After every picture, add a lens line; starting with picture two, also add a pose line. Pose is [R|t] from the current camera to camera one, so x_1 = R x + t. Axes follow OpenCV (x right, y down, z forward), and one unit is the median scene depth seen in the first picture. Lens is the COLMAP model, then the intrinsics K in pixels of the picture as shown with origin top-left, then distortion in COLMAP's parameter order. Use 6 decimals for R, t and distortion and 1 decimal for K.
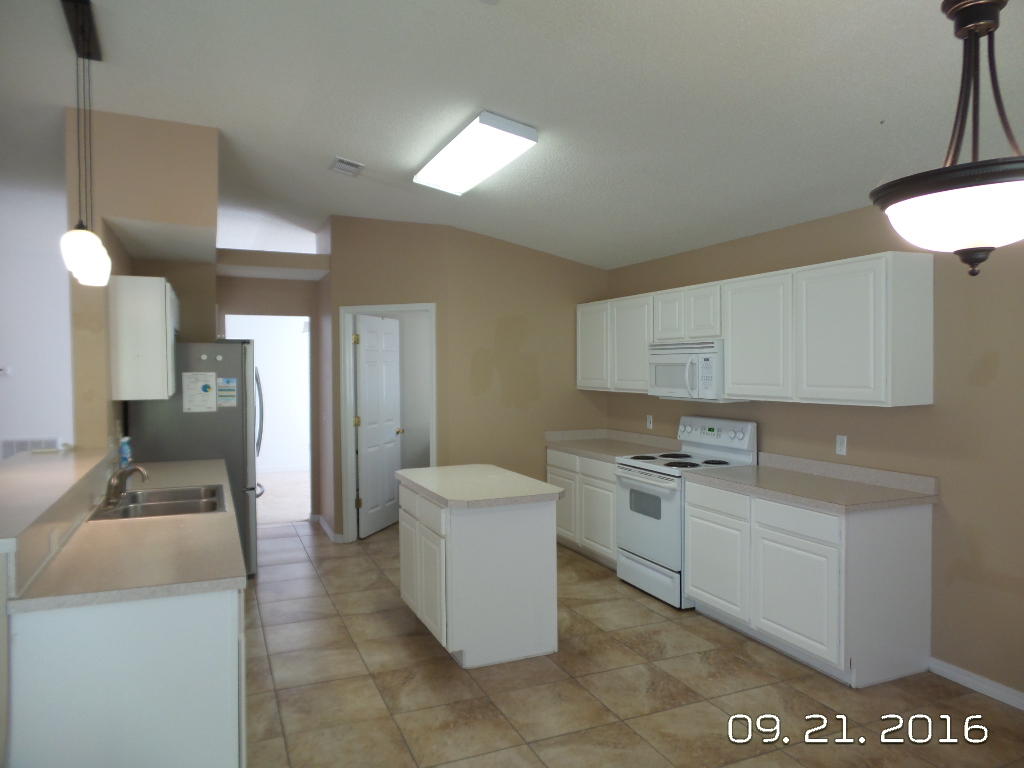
lens RADIAL K [[719.7, 0, 516.3], [0, 719.7, 394.8], [0, 0, 1]] dist [0.010766, 0.005390]
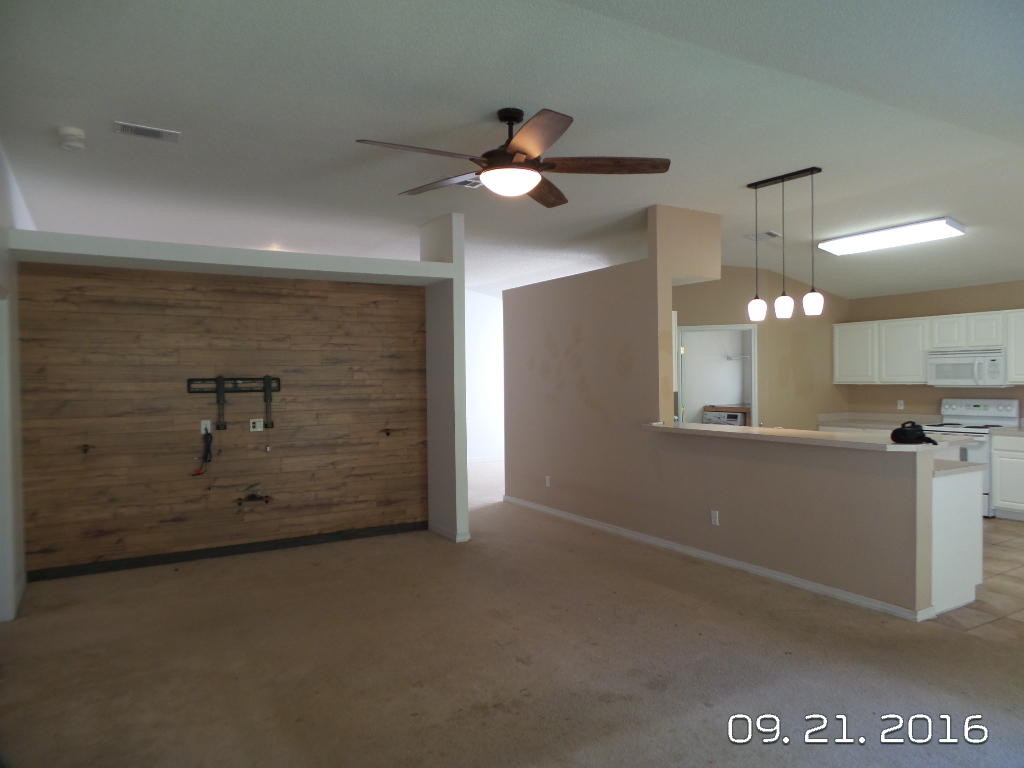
lens RADIAL K [[716.3, 0, 511.4], [0, 716.3, 394.5], [0, 0, 1]] dist [0.001970, 0.000583]
pose [[0.992524, -0.015047, 0.121119, -0.923194], [0.016816, 0.999766, -0.013599, 0.028315], [-0.120886, 0.015534, 0.992545, -0.412733]]
